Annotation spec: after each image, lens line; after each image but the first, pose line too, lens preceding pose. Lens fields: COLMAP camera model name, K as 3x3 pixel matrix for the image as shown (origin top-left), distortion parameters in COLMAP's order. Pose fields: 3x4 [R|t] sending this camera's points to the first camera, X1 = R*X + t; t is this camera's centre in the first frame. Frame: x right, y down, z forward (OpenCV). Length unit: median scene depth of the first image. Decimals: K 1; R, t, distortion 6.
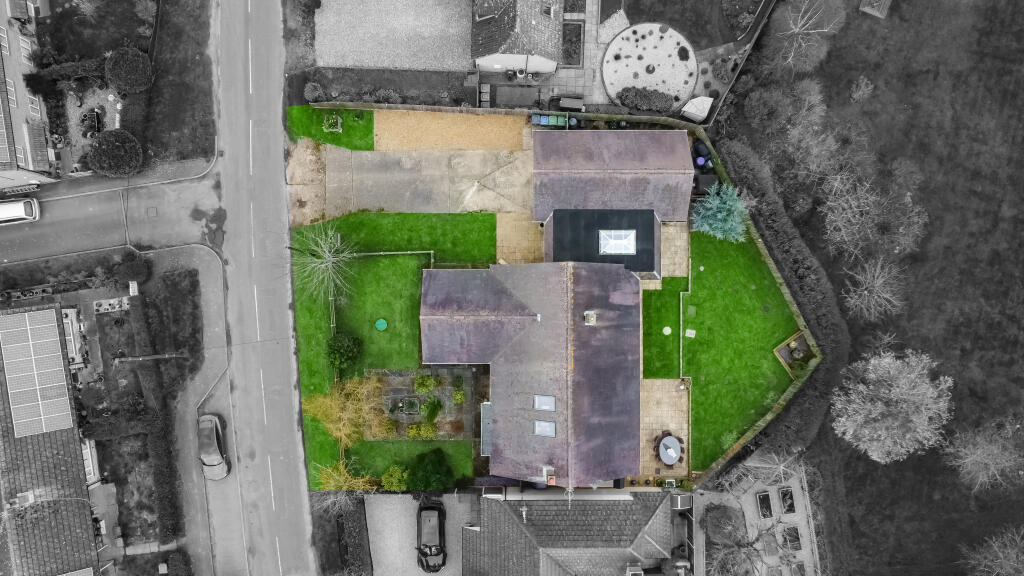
lens RADIAL K [[767.7, 0, 512.0], [0, 767.7, 288.0], [0, 0, 1]] dist [-0.005465, -0.008375]
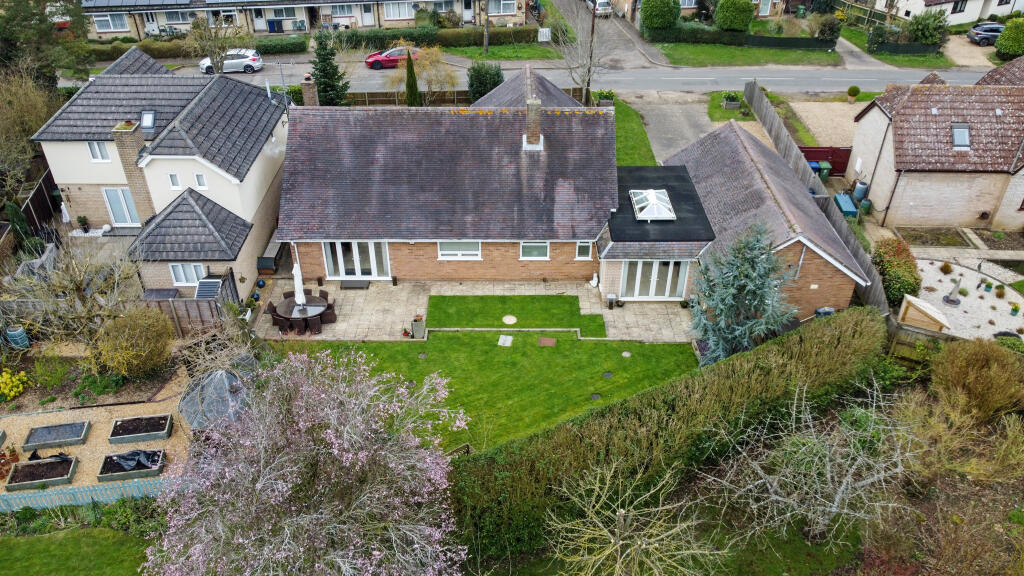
lens RADIAL K [[767.7, 0, 512.0], [0, 767.7, 288.0], [0, 0, 1]] dist [-0.005465, -0.008375]
pose [[0.006982, 0.566001, -0.824375, 0.658027], [-0.999919, 0.012724, 0.000267, 0.053451], [0.010640, 0.824306, 0.566044, 0.654830]]
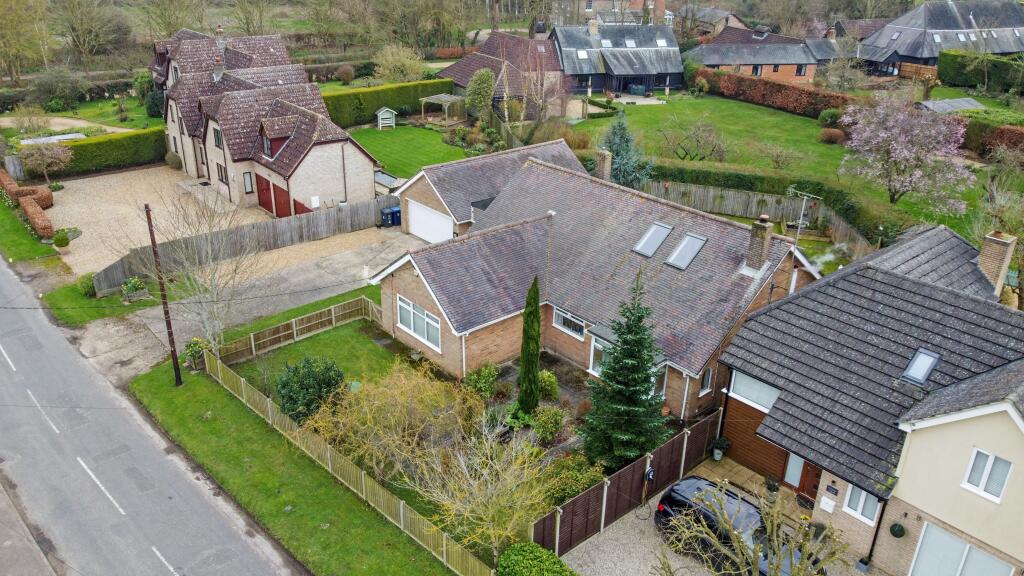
lens RADIAL K [[767.7, 0, 512.0], [0, 767.7, 288.0], [0, 0, 1]] dist [-0.005465, -0.008375]
pose [[0.749563, -0.272826, 0.603093, -0.391815], [0.661666, 0.334689, -0.670955, 0.460640], [-0.018795, 0.901969, 0.431391, 0.695716]]
